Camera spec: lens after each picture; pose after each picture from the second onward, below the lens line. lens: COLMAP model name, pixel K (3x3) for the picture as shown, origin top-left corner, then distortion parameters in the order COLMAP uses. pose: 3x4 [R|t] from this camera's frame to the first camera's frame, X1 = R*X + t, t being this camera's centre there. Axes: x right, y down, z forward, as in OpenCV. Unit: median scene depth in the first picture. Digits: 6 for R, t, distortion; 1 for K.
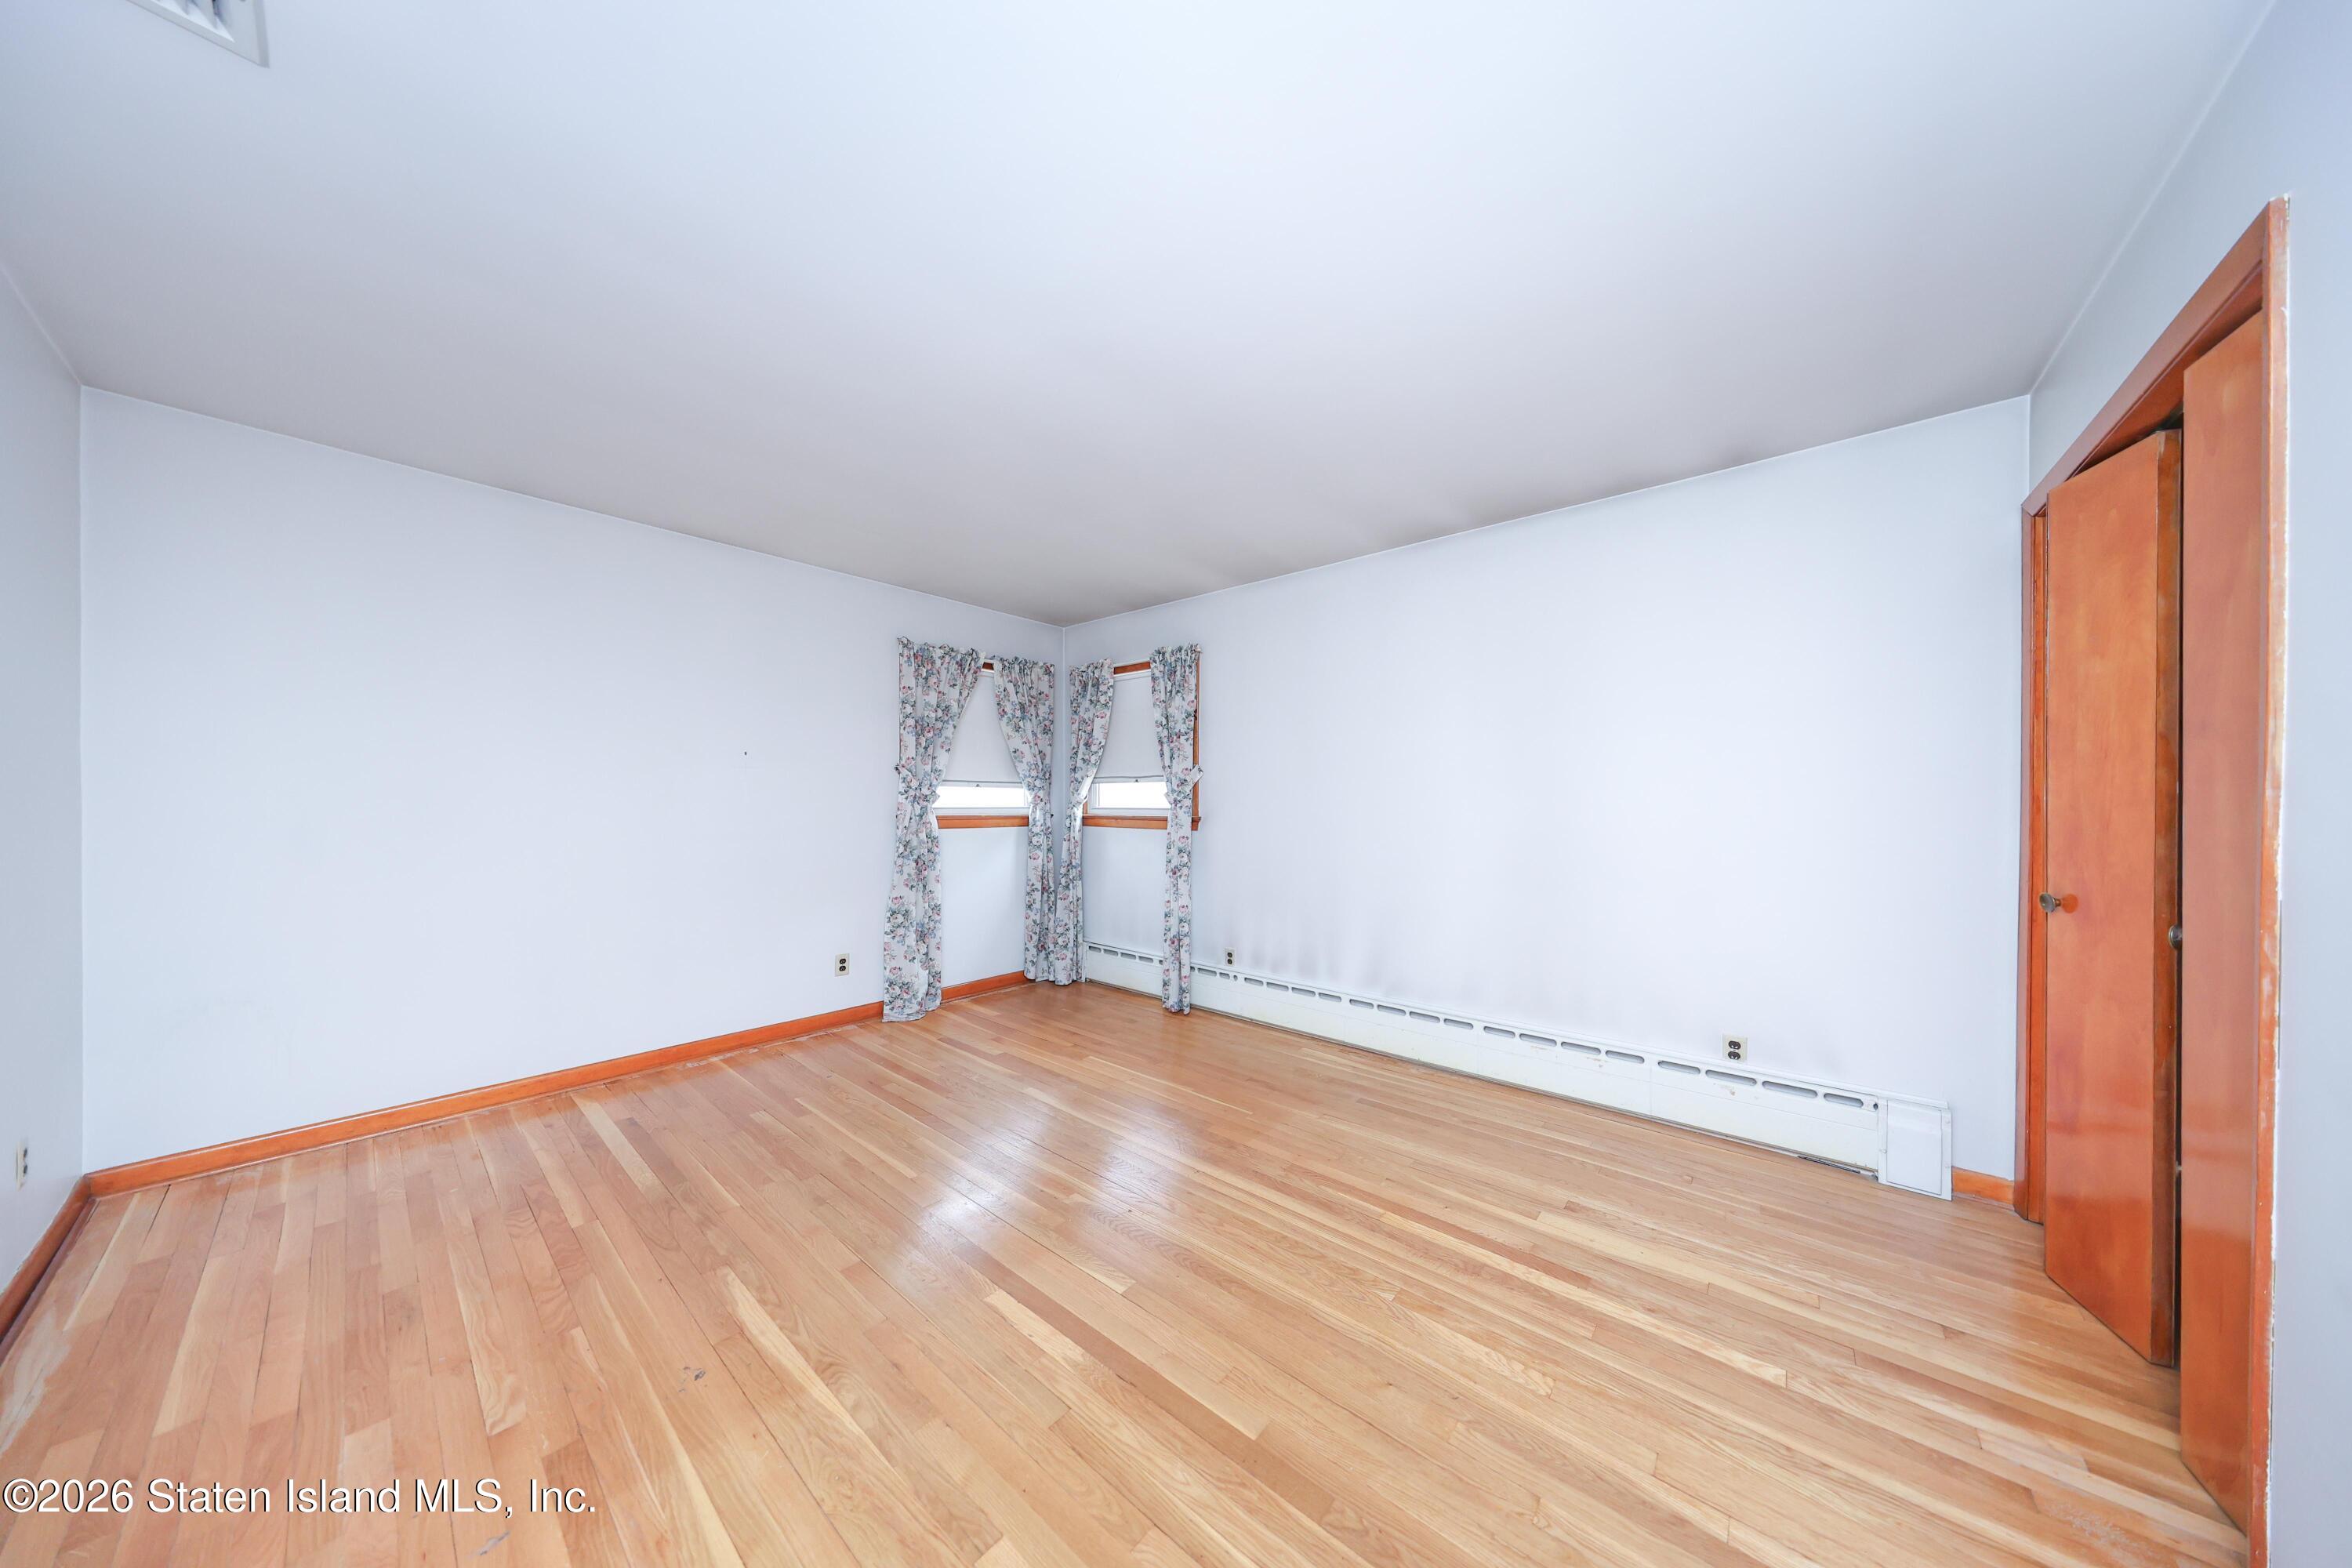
lens RADIAL K [[766.8, 0, 1177.3], [0, 766.8, 796.4], [0, 0, 1]] dist [-0.000935, 0.000038]
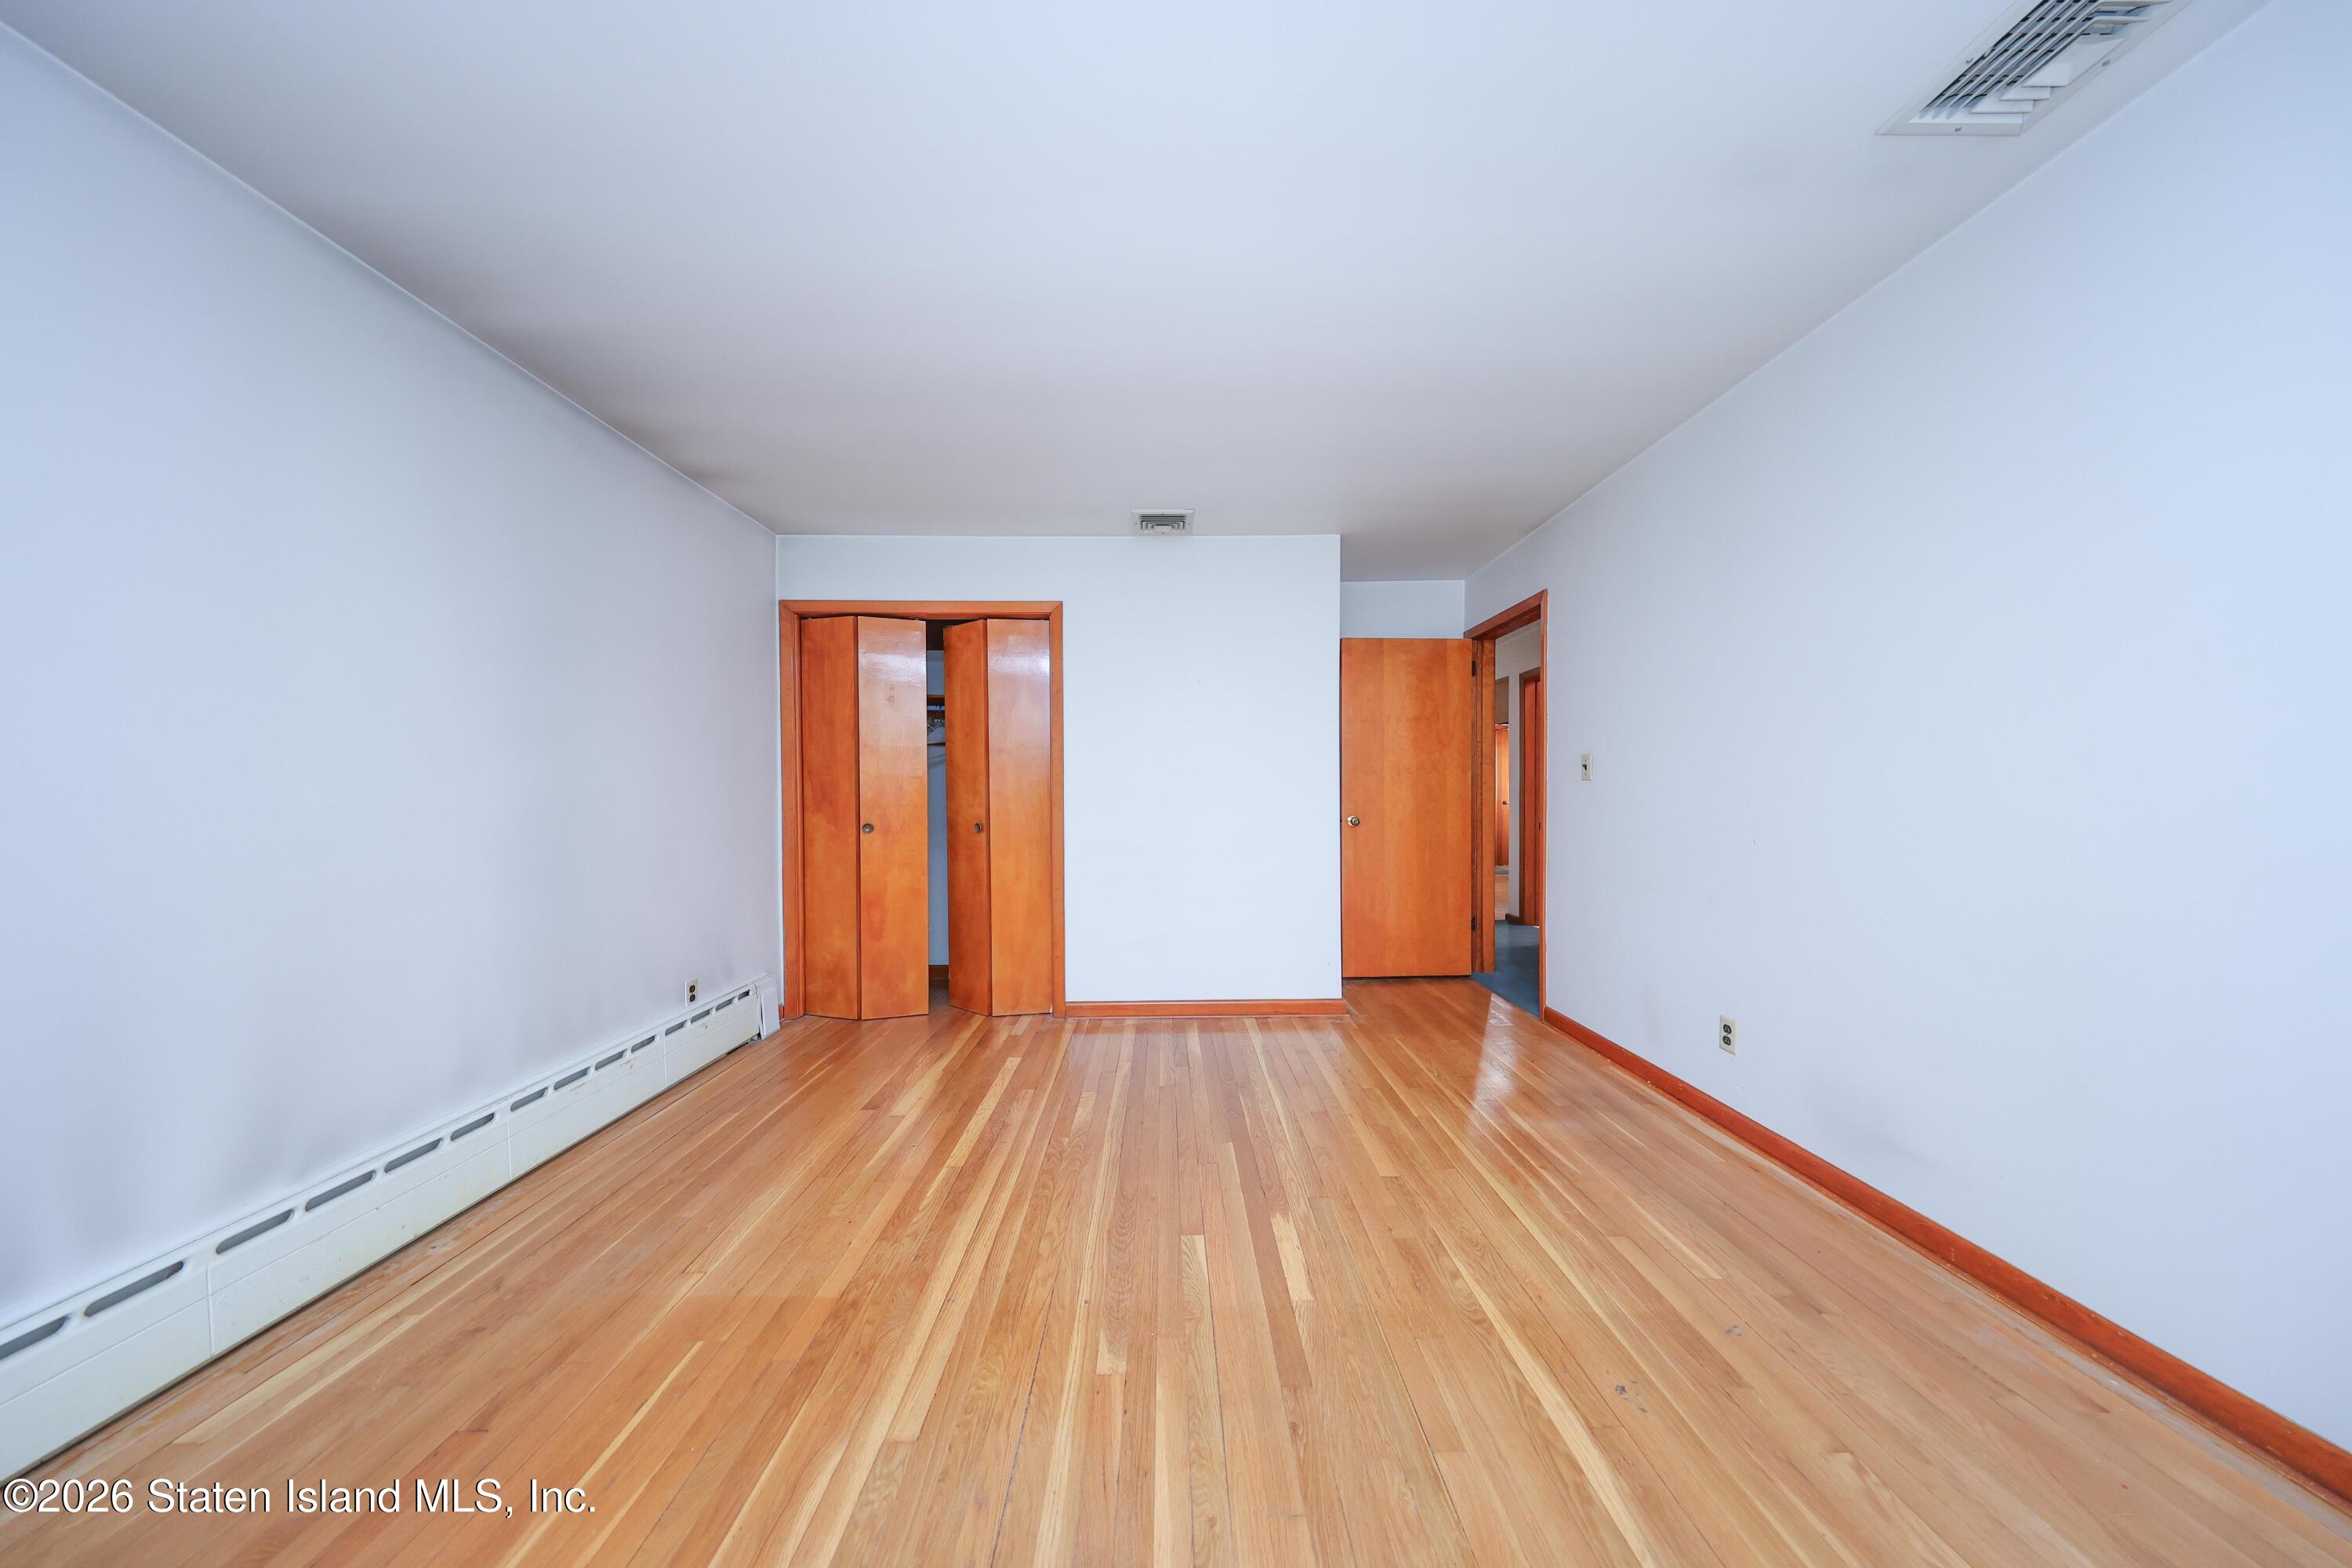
lens RADIAL K [[703.7, 0, 1185.8], [0, 703.7, 792.7], [0, 0, 1]] dist [-0.002200, -0.000094]
pose [[-0.687035, -0.000372, 0.726624, -0.535258], [-0.000103, 1.000000, 0.000414, 0.033475], [-0.726625, 0.000210, -0.687035, 1.190967]]
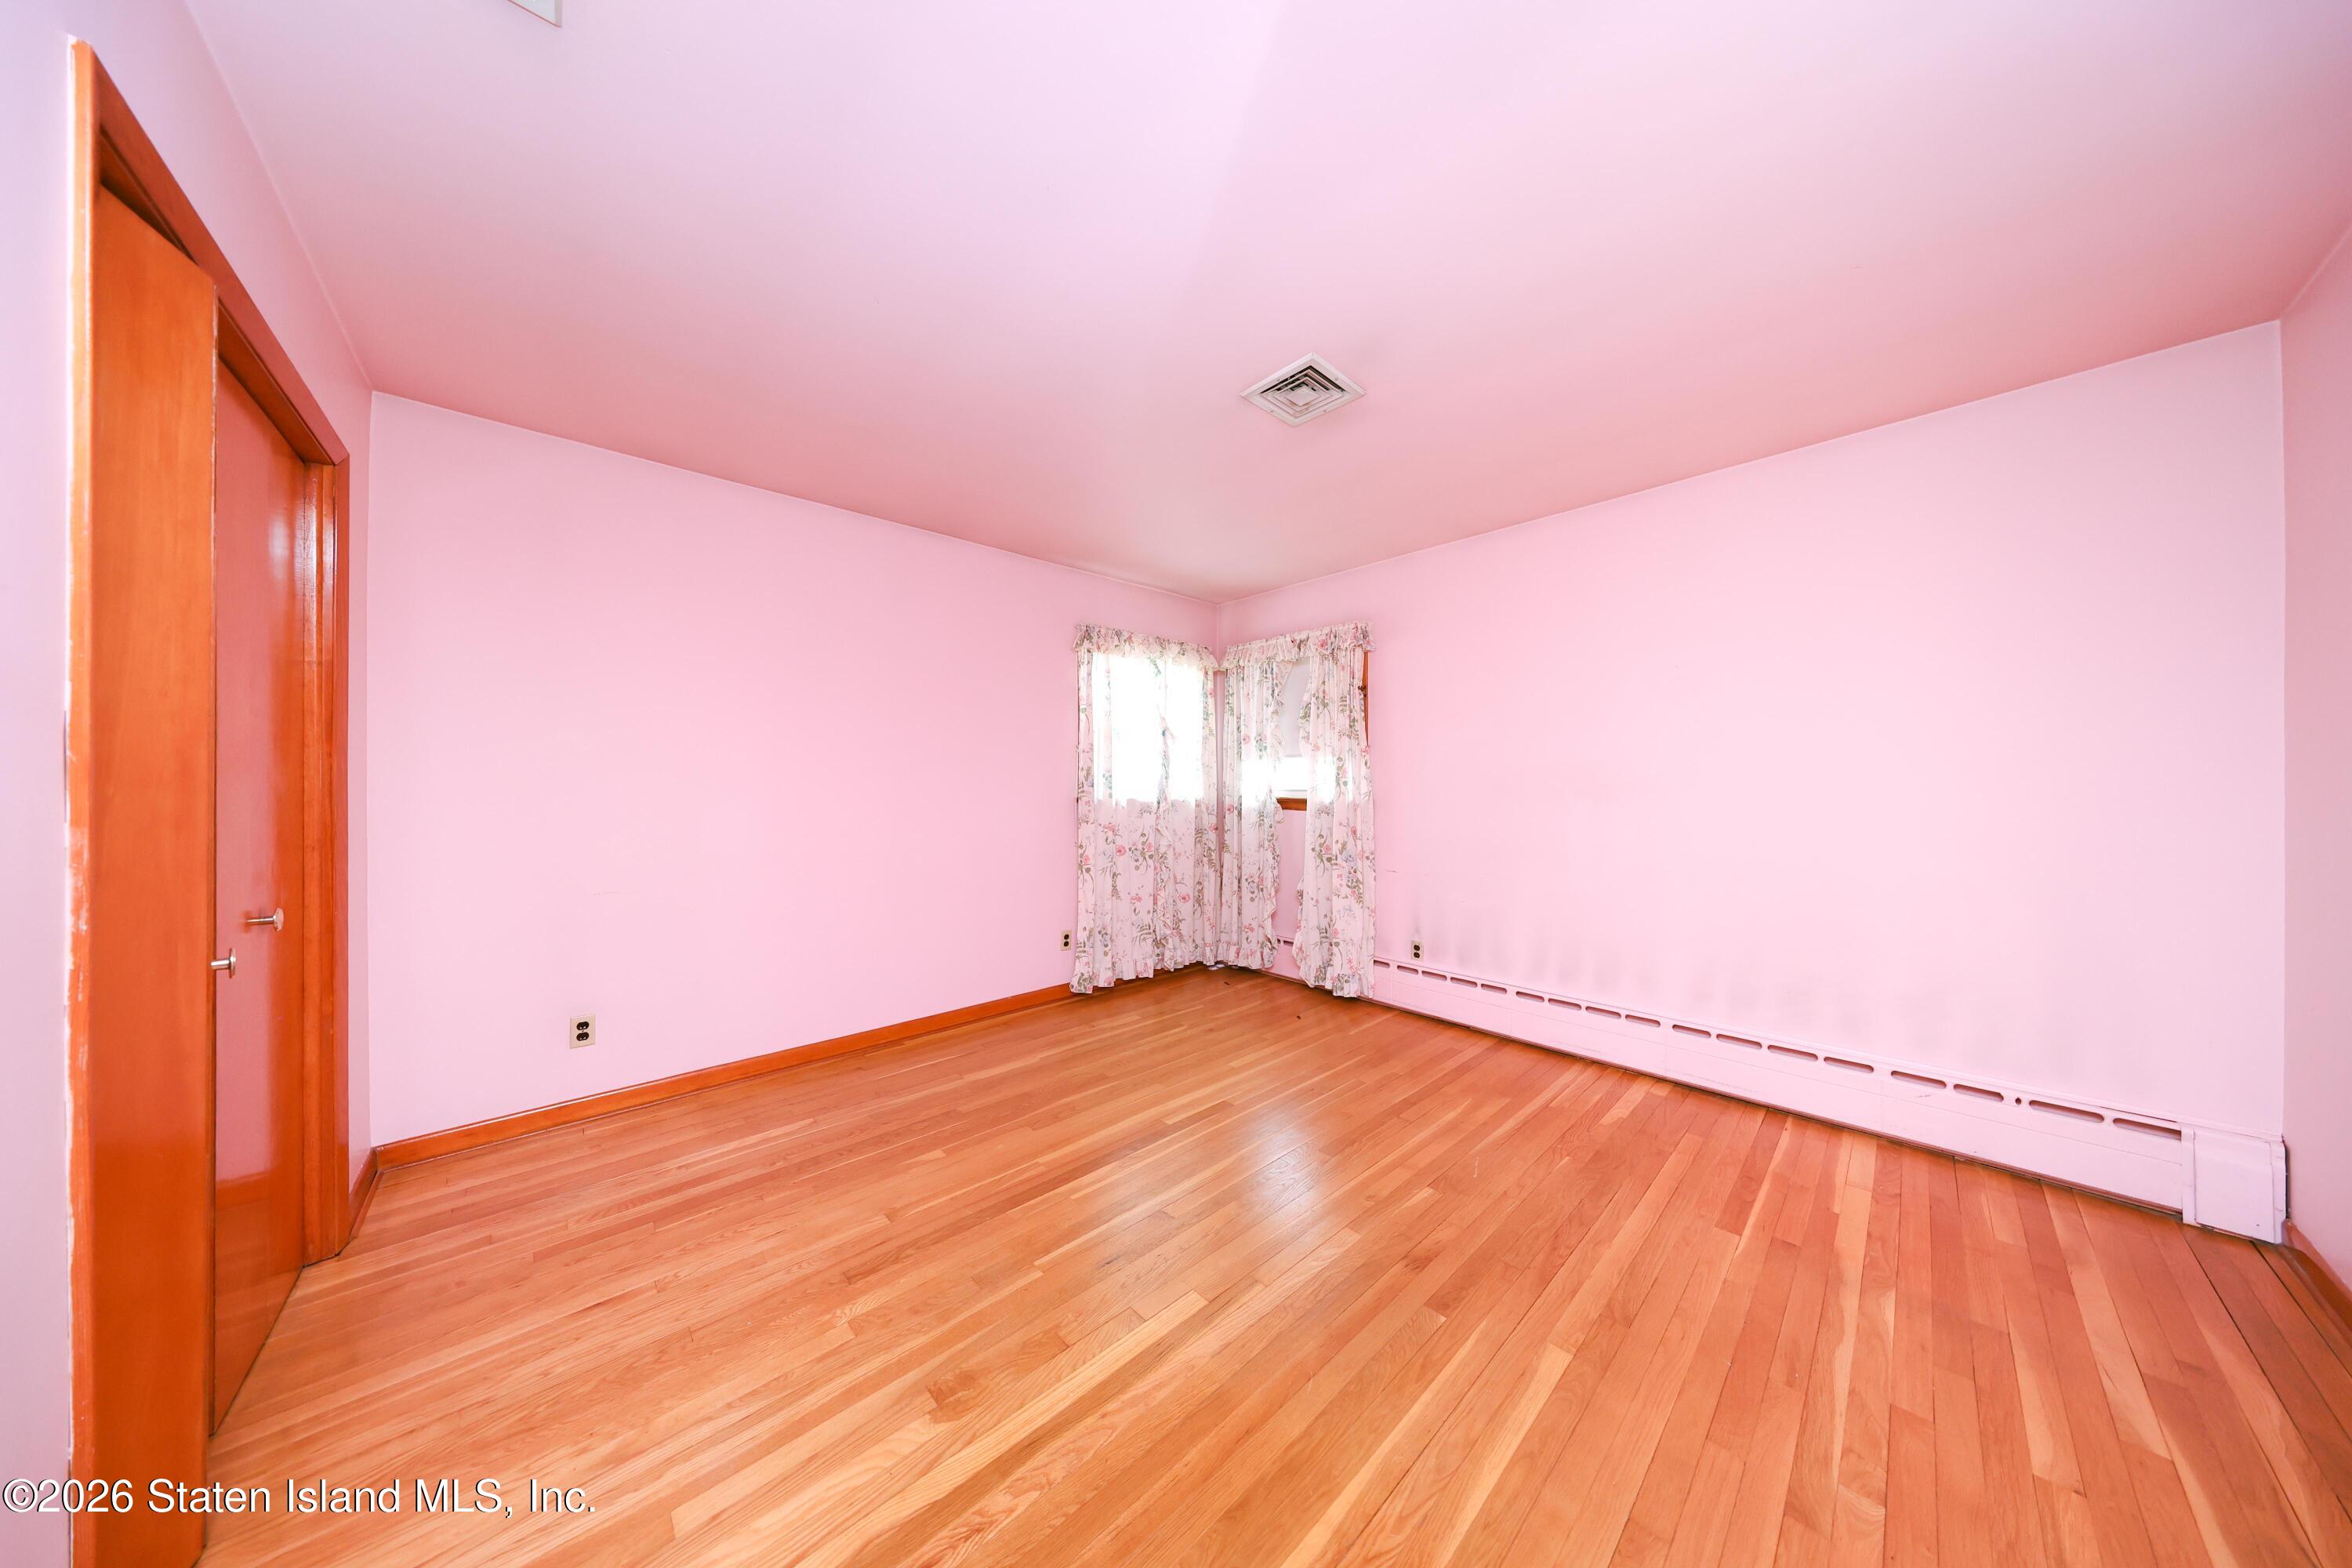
lens RADIAL K [[703.7, 0, 1182.5], [0, 703.7, 779.4], [0, 0, 1]] dist [-0.002200, -0.000094]
pose [[0.997312, -0.000373, -0.073269, -0.142131], [0.000709, 0.999989, 0.004559, 0.003968], [0.073266, -0.004598, 0.997302, 0.145633]]
